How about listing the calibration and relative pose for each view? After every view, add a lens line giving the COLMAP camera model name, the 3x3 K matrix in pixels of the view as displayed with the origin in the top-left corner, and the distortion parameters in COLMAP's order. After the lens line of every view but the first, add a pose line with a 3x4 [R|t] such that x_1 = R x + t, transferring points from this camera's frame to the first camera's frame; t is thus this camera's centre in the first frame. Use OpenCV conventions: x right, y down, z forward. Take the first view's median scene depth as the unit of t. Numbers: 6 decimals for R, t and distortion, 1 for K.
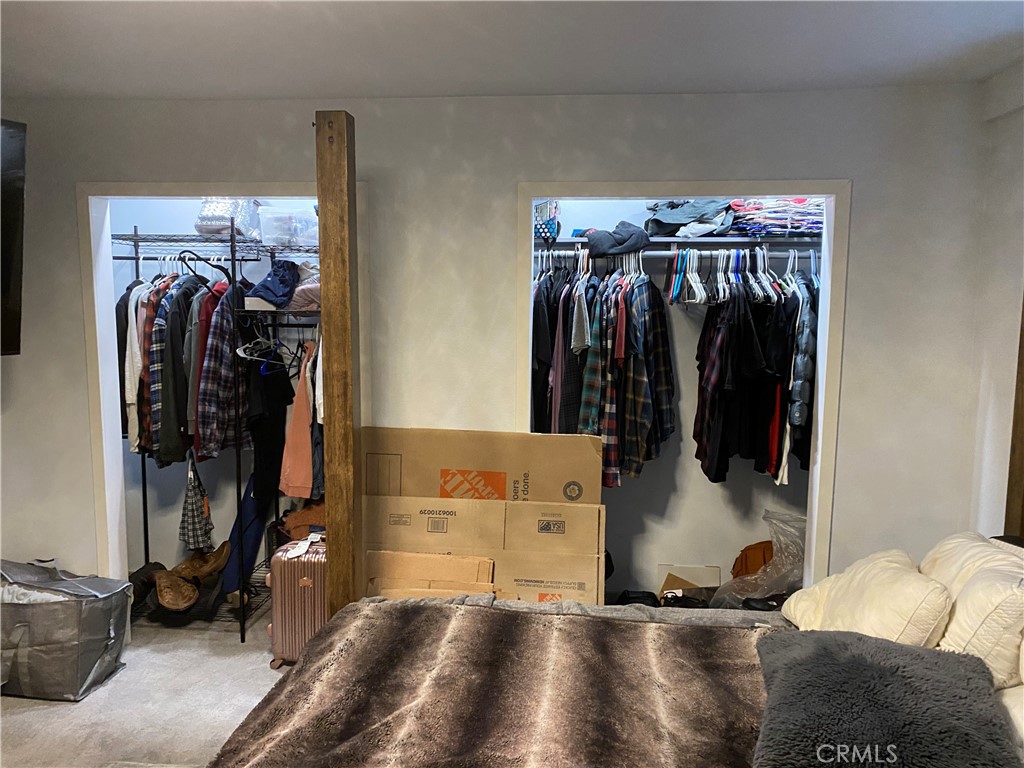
lens RADIAL K [[778.3, 0, 514.1], [0, 778.3, 380.8], [0, 0, 1]] dist [0.042848, -0.040936]
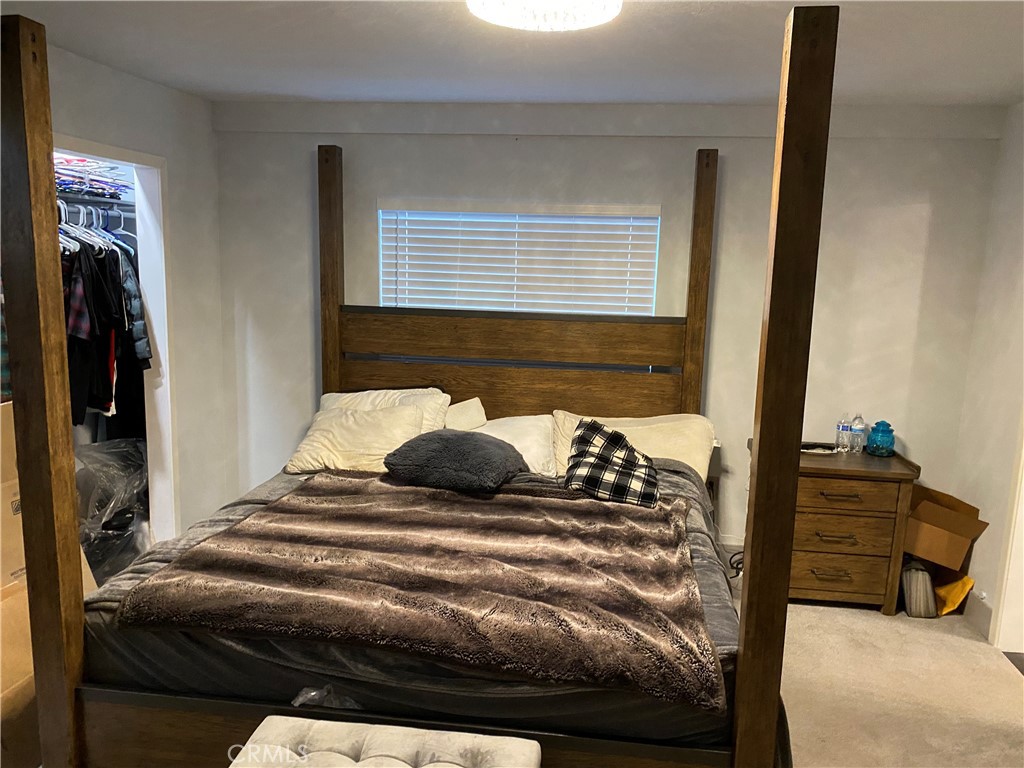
lens RADIAL K [[778.3, 0, 506.0], [0, 778.3, 387.3], [0, 0, 1]] dist [0.042848, -0.040936]
pose [[0.066739, -0.168668, 0.983411, -0.766455], [0.088547, 0.982721, 0.162540, -0.044290], [-0.993834, 0.076230, 0.080521, 0.345310]]
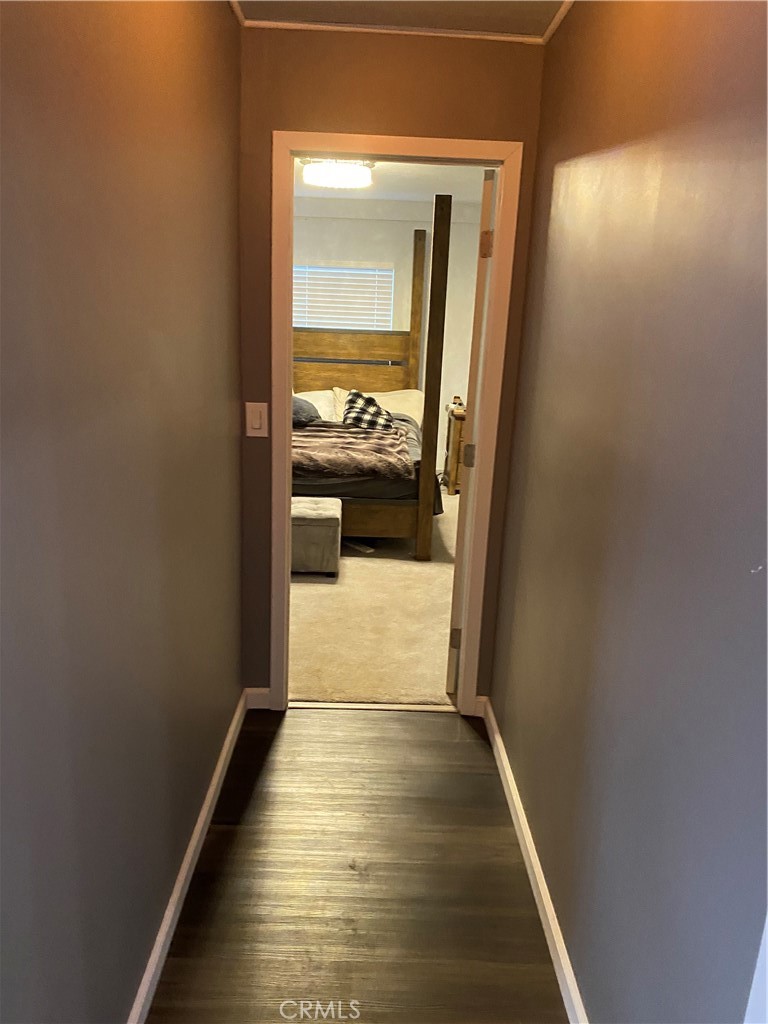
lens RADIAL K [[778.3, 0, 389.5], [0, 778.3, 518.6], [0, 0, 1]] dist [0.042848, -0.040936]
pose [[-0.100200, -0.282210, 0.954106, -1.636763], [0.074870, 0.954074, 0.290063, -0.058929], [-0.992146, 0.100498, -0.074469, 0.412215]]
